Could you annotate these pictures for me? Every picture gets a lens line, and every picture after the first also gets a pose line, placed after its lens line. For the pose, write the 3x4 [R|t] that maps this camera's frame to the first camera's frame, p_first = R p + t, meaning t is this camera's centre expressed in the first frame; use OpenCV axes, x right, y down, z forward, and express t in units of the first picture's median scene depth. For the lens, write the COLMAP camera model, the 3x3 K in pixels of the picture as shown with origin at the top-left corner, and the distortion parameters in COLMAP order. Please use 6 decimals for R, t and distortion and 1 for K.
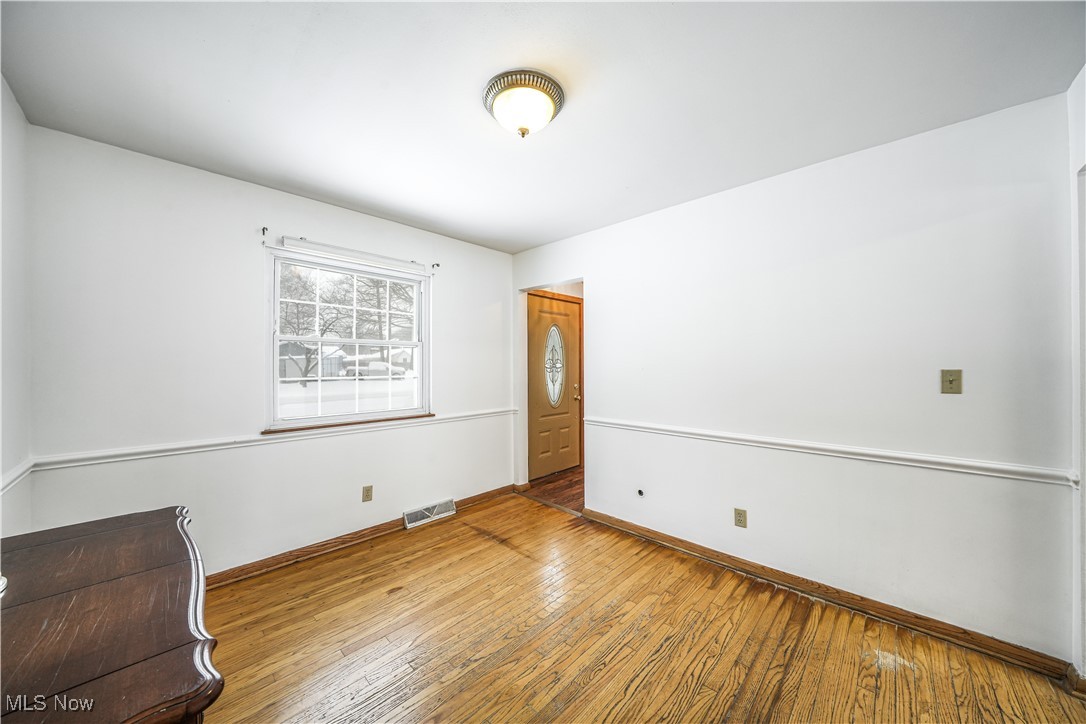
lens RADIAL K [[371.4, 0, 537.9], [0, 371.4, 363.5], [0, 0, 1]] dist [-0.006198, 0.000600]
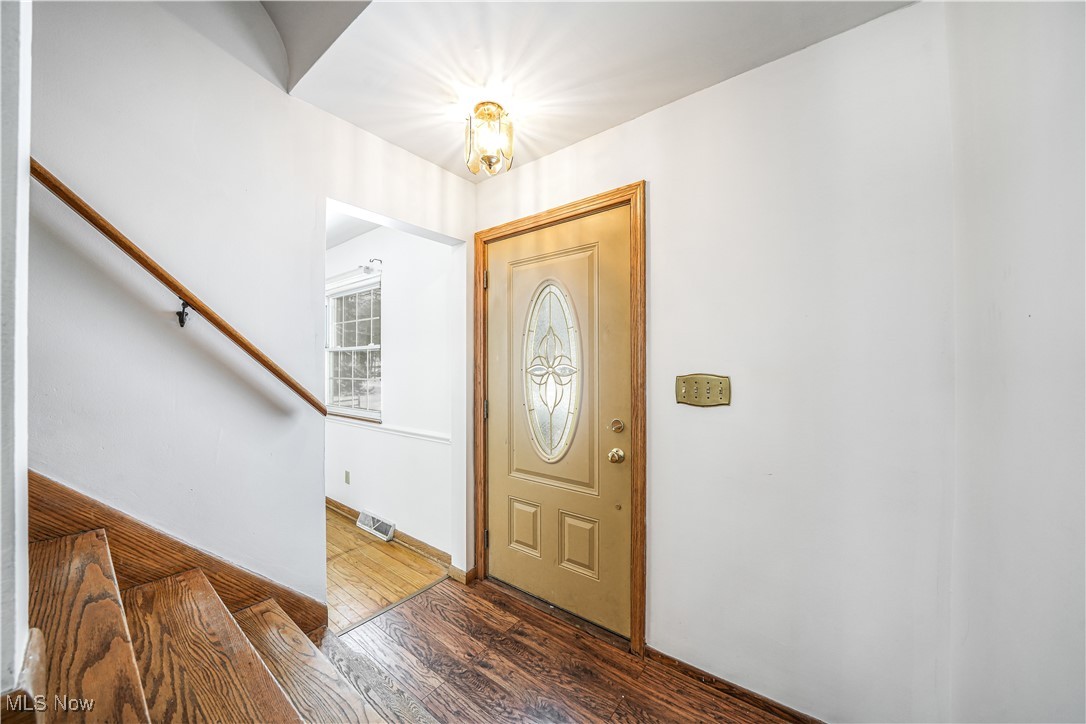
lens RADIAL K [[371.4, 0, 515.7], [0, 371.4, 365.8], [0, 0, 1]] dist [-0.006198, 0.000600]
pose [[0.088230, -0.003377, -0.996094, 0.873834], [0.013169, 0.999911, -0.002223, 0.001620], [0.996013, -0.012921, 0.088267, 1.607492]]
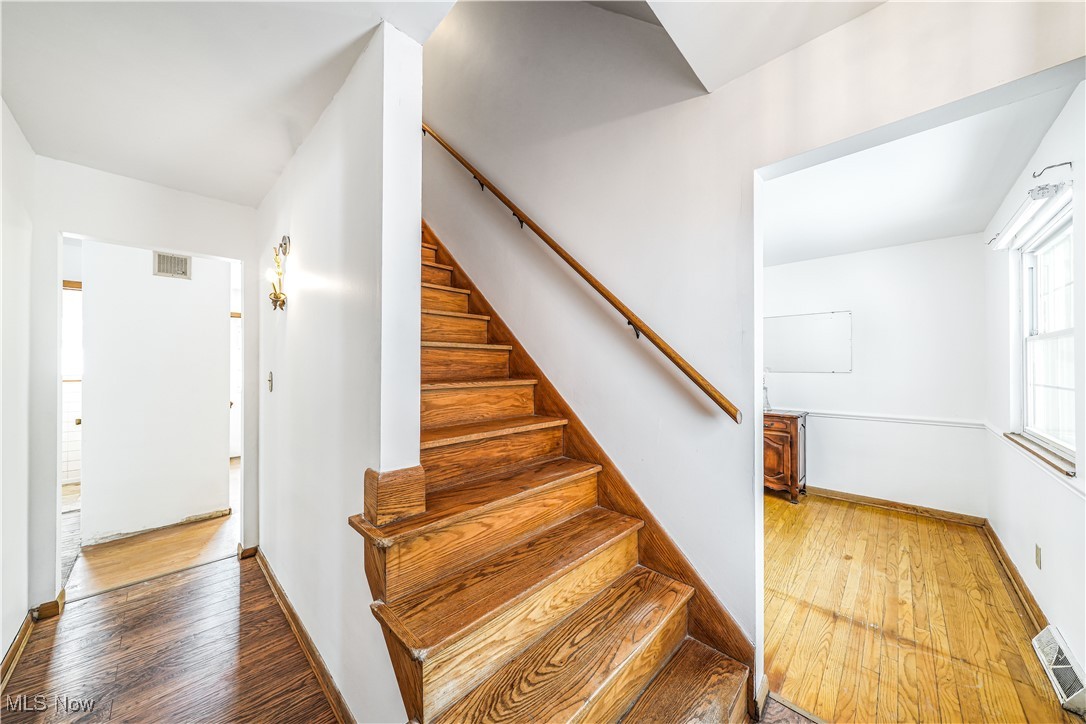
lens RADIAL K [[371.4, 0, 544.9], [0, 371.4, 361.3], [0, 0, 1]] dist [-0.006198, 0.000600]
pose [[-0.999903, 0.005125, -0.012922, 0.520503], [0.005380, 0.999790, -0.019761, -0.003586], [0.012818, -0.019829, -0.999721, 1.882965]]
